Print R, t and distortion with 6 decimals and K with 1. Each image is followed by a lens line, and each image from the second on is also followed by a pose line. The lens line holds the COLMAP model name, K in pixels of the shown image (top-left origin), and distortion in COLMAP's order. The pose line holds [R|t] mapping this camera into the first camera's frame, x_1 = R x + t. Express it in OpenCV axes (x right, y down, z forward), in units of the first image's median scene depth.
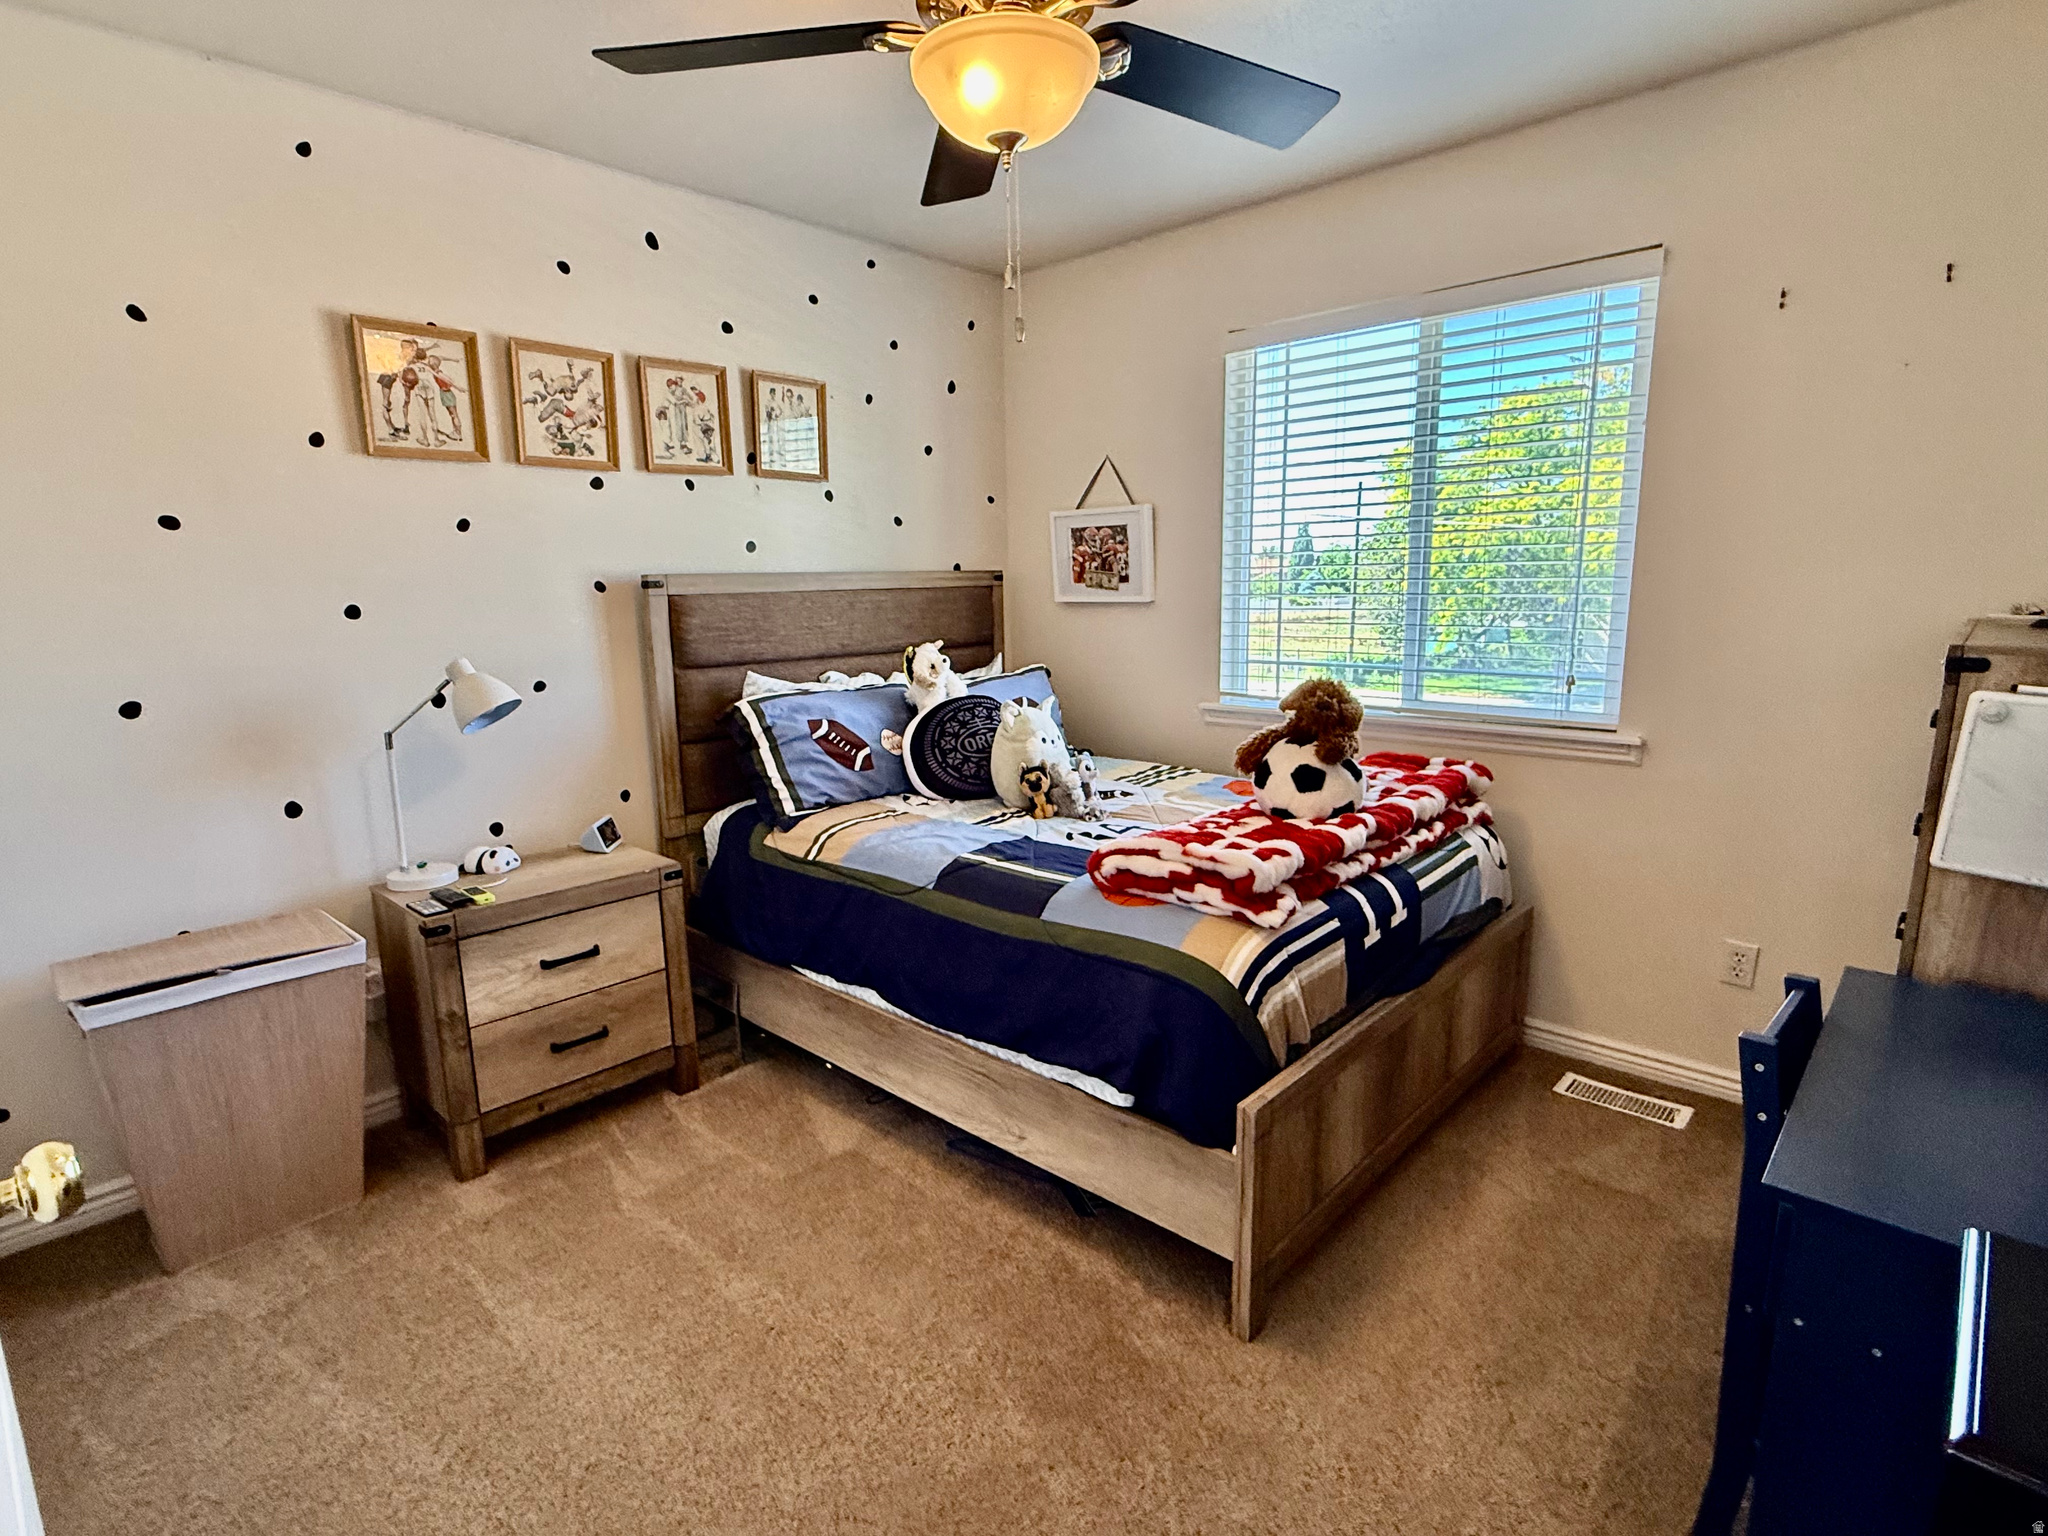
lens RADIAL K [[1027.7, 0, 1017.1], [0, 1027.7, 767.2], [0, 0, 1]] dist [-0.001428, 0.000820]
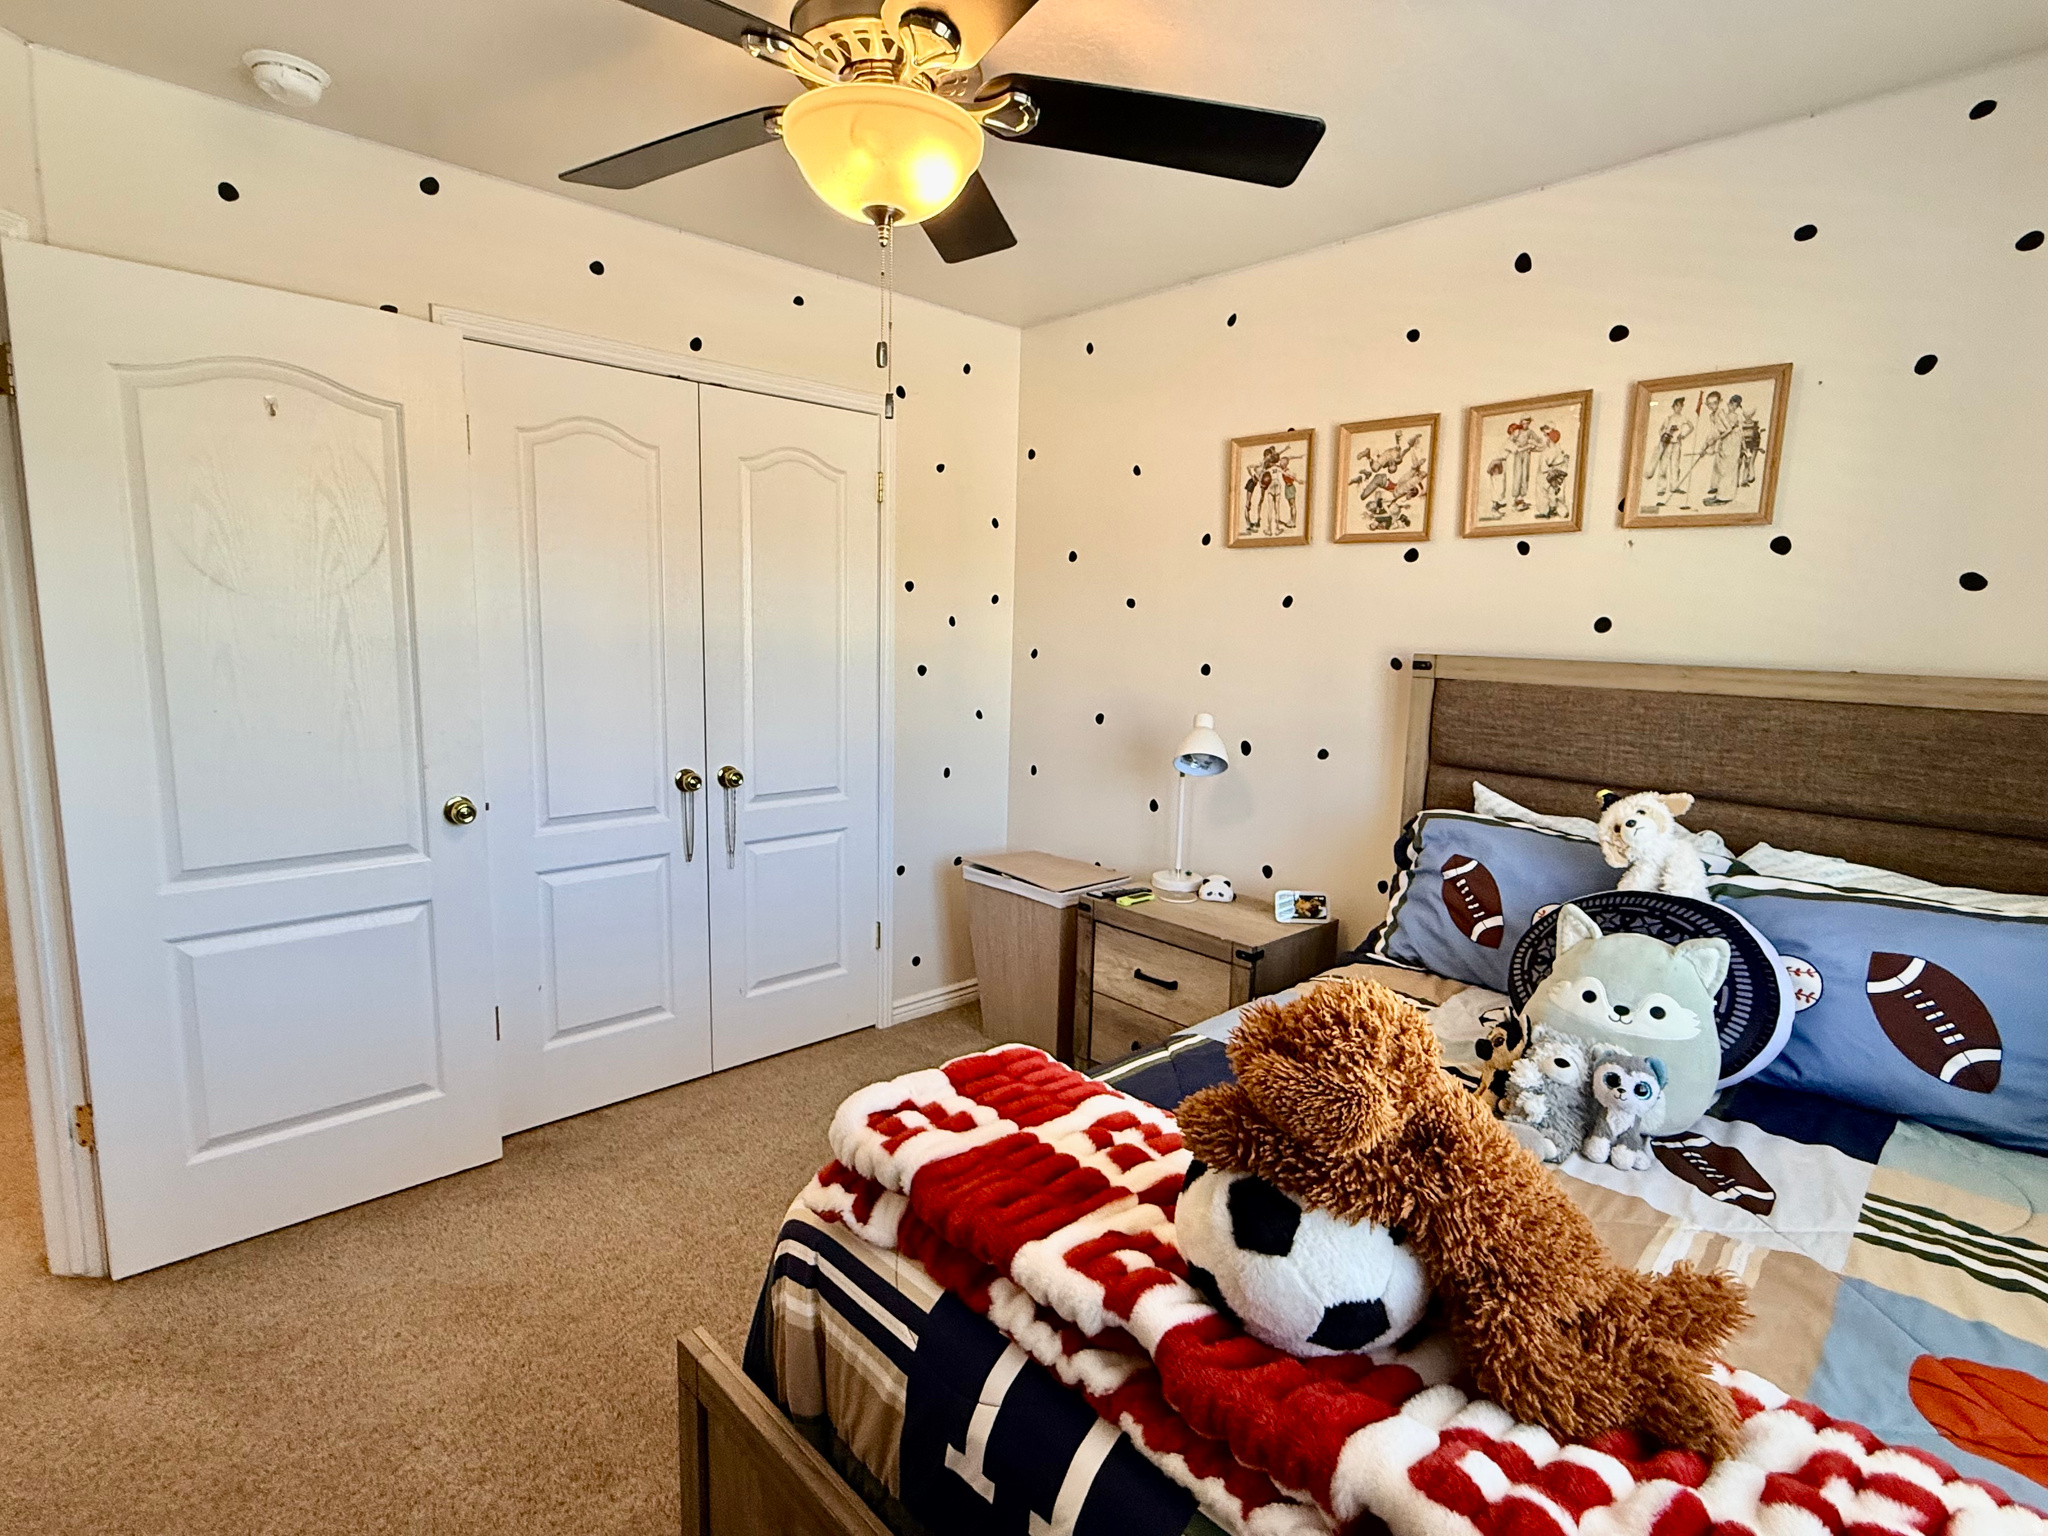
lens RADIAL K [[1027.7, 0, 1017.1], [0, 1027.7, 767.2], [0, 0, 1]] dist [-0.001428, 0.000820]
pose [[-0.062747, 0.158930, -0.985294, 0.583011], [-0.207128, 0.963671, 0.168633, -0.178134], [0.976300, 0.214663, -0.027549, 0.734895]]
